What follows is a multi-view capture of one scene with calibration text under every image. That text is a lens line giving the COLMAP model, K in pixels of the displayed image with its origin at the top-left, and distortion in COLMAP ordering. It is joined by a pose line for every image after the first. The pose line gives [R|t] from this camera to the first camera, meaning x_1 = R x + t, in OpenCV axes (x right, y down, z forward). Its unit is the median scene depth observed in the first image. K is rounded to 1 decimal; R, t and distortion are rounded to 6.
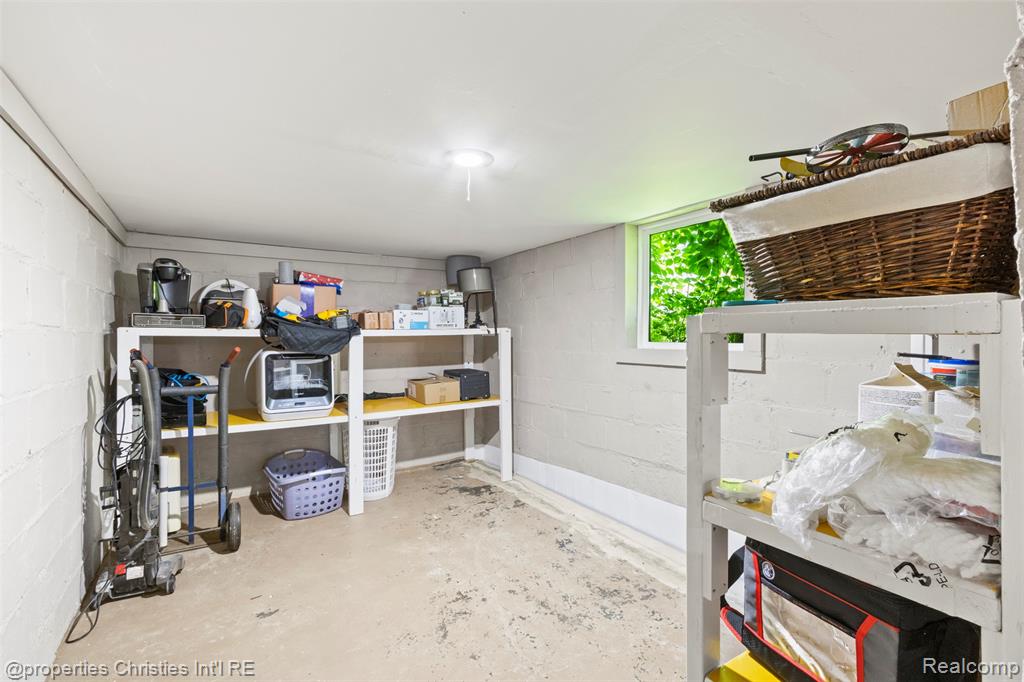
lens RADIAL K [[473.0, 0, 513.4], [0, 473.0, 337.6], [0, 0, 1]] dist [0.009151, -0.001292]
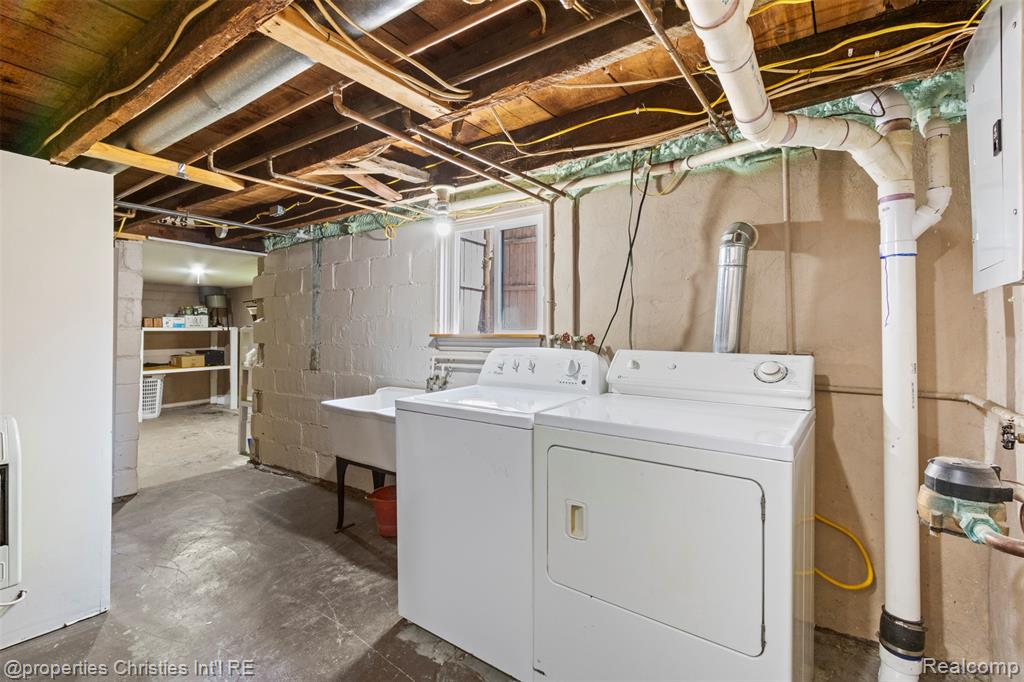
lens RADIAL K [[473.0, 0, 509.0], [0, 473.0, 323.9], [0, 0, 1]] dist [0.009151, -0.001292]
pose [[0.922141, 0.015093, 0.386560, 0.259264], [-0.007106, 0.999731, -0.022082, 0.000463], [-0.386789, 0.017616, 0.922000, -1.153107]]
